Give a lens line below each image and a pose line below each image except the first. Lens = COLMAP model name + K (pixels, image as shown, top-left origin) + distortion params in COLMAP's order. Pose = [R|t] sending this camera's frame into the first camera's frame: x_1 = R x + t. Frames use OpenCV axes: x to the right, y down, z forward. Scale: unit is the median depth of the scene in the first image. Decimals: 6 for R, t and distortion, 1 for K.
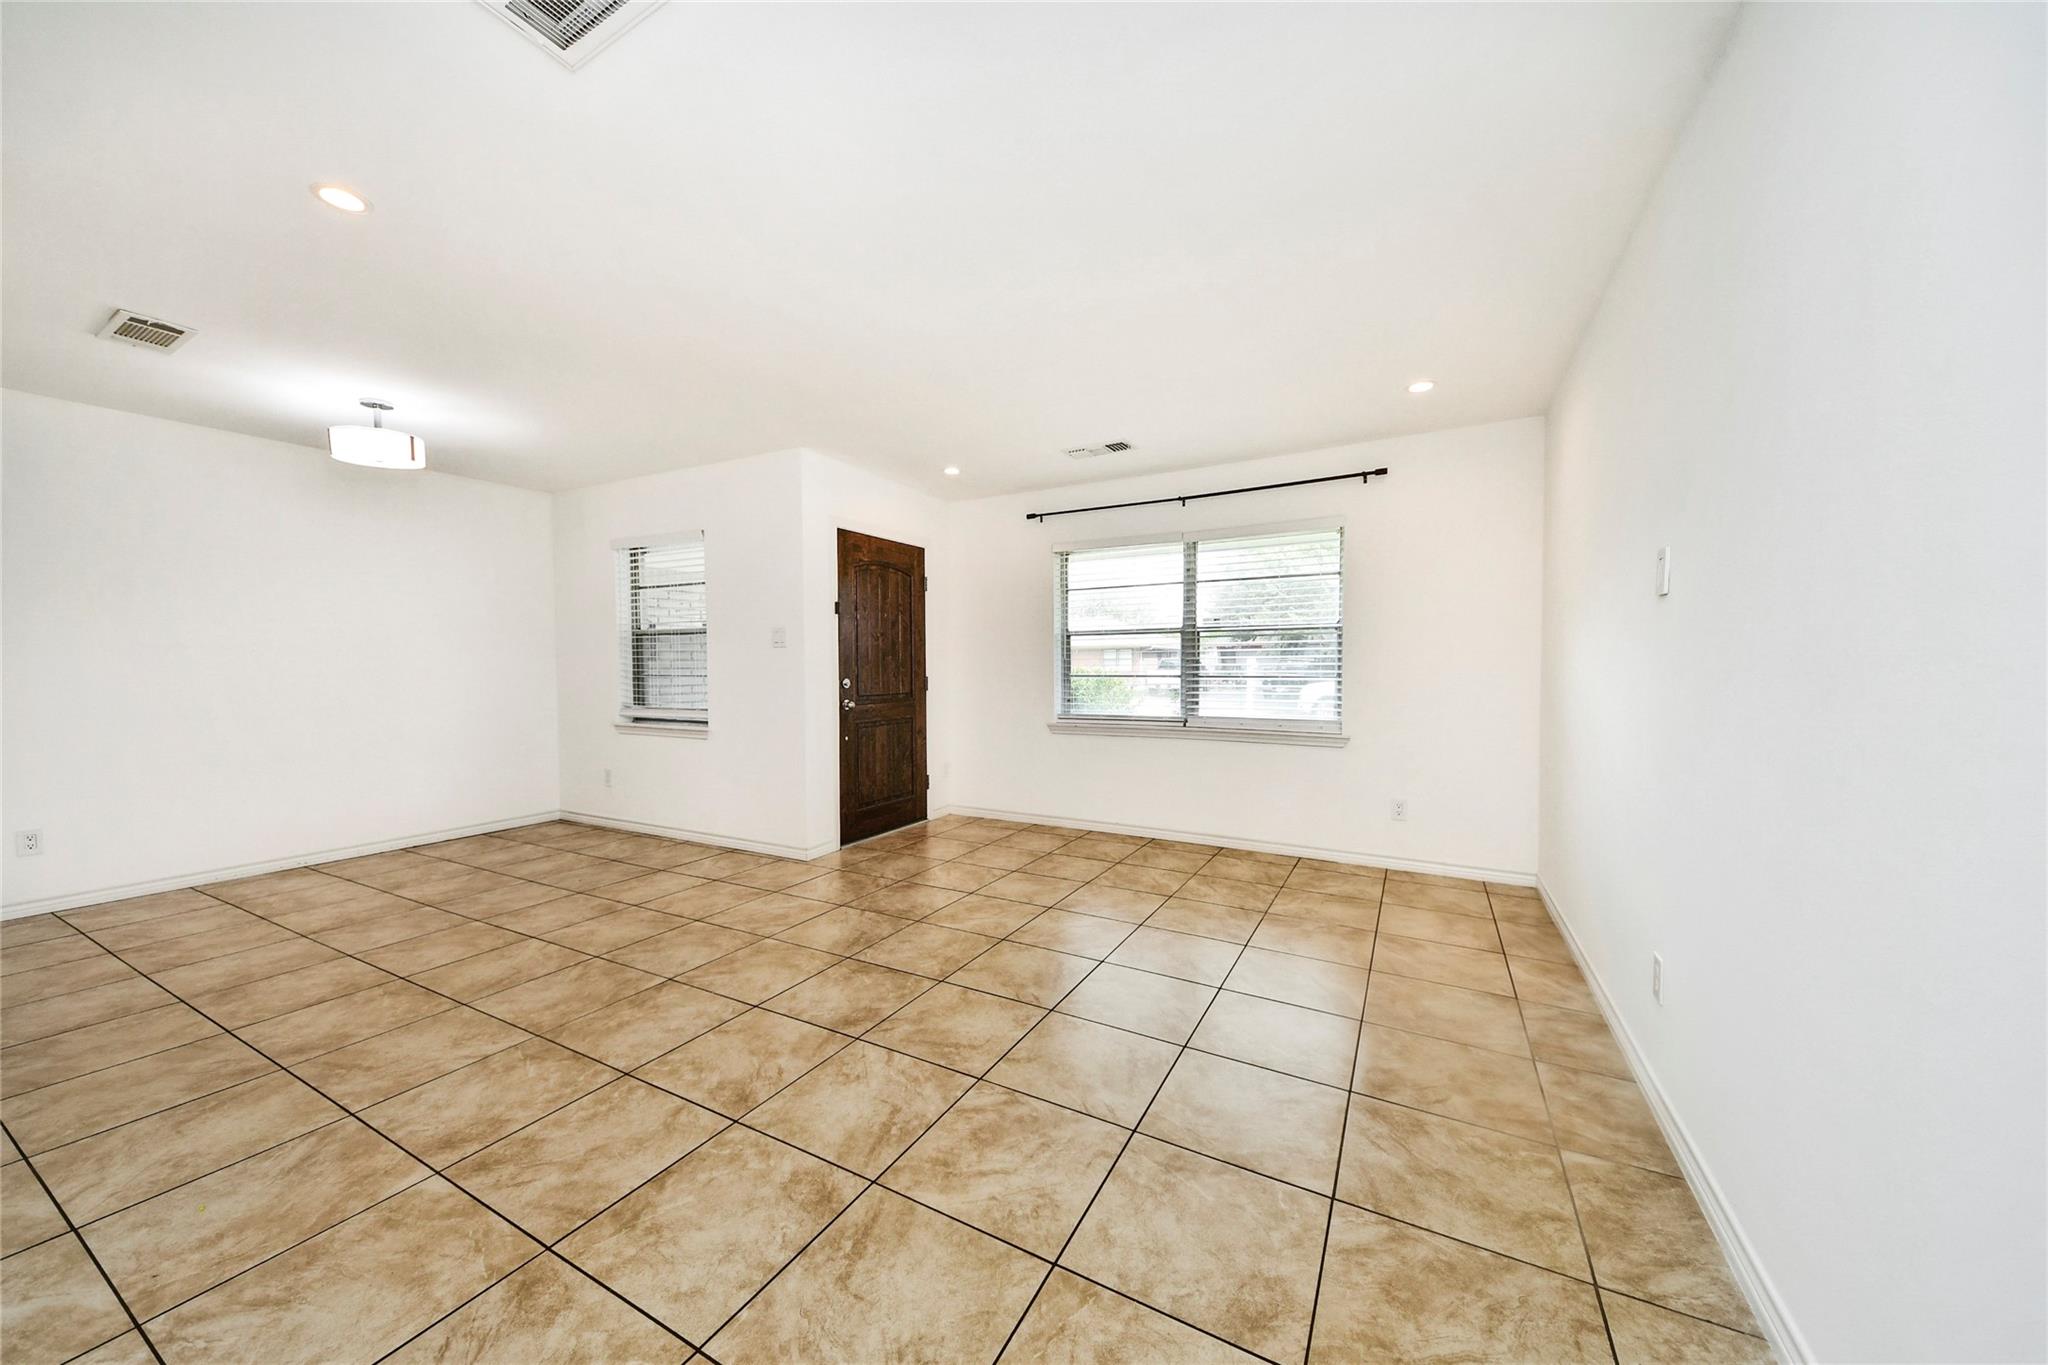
lens RADIAL K [[716.7, 0, 1029.6], [0, 716.7, 656.1], [0, 0, 1]] dist [0.006204, -0.004807]
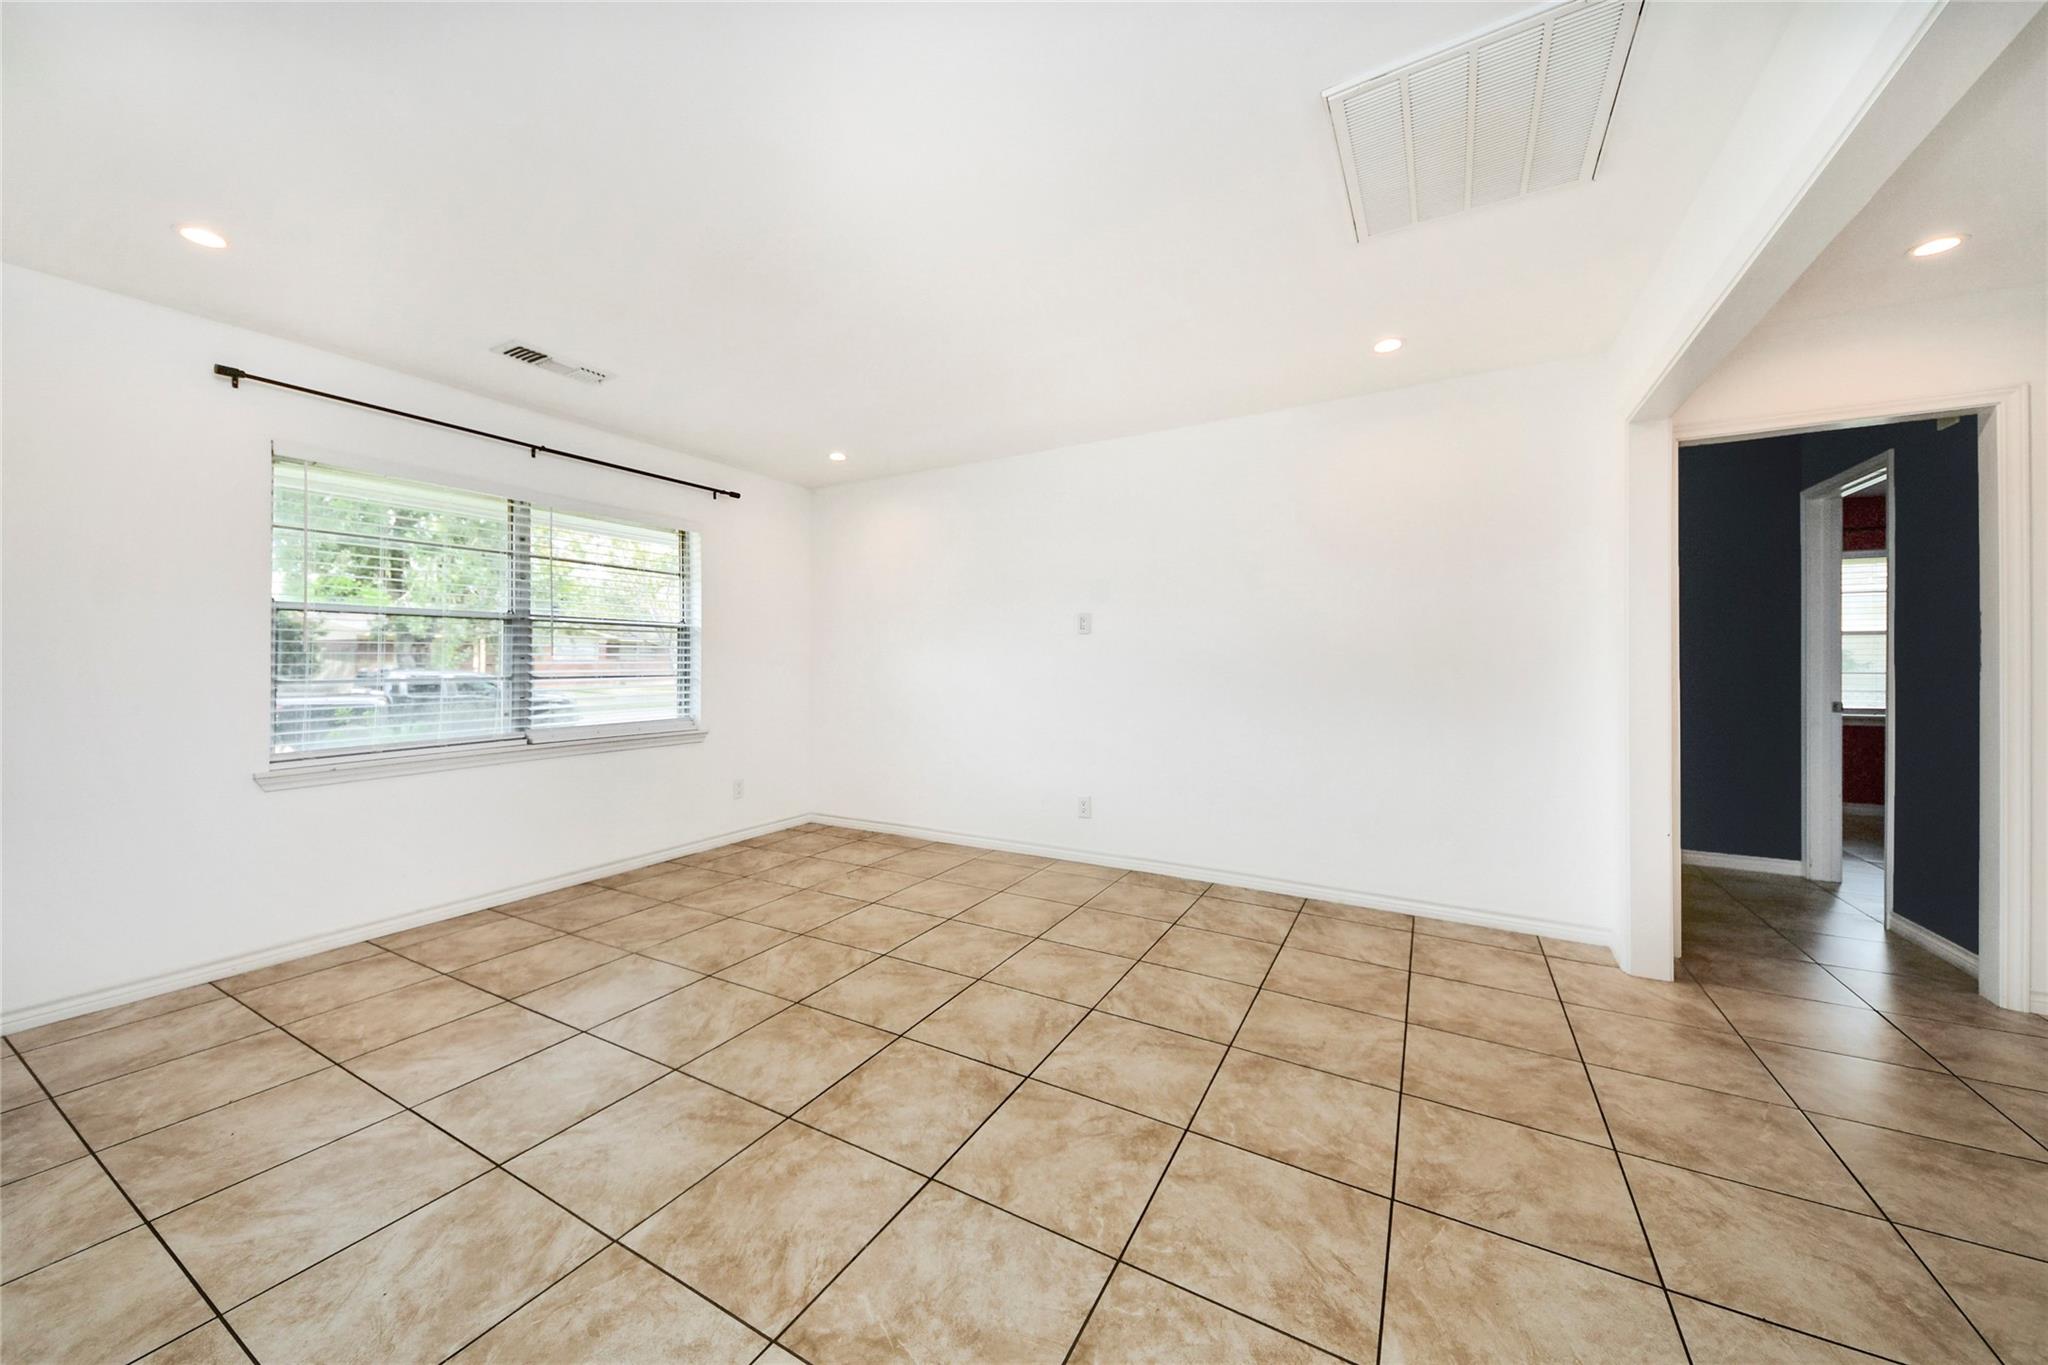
lens RADIAL K [[716.7, 0, 1025.9], [0, 716.7, 660.6], [0, 0, 1]] dist [0.006204, -0.004807]
pose [[0.041039, -0.013935, 0.999060, -1.180340], [0.005108, 0.999893, 0.013737, 0.001583], [-0.999144, 0.004540, 0.041106, 1.008581]]
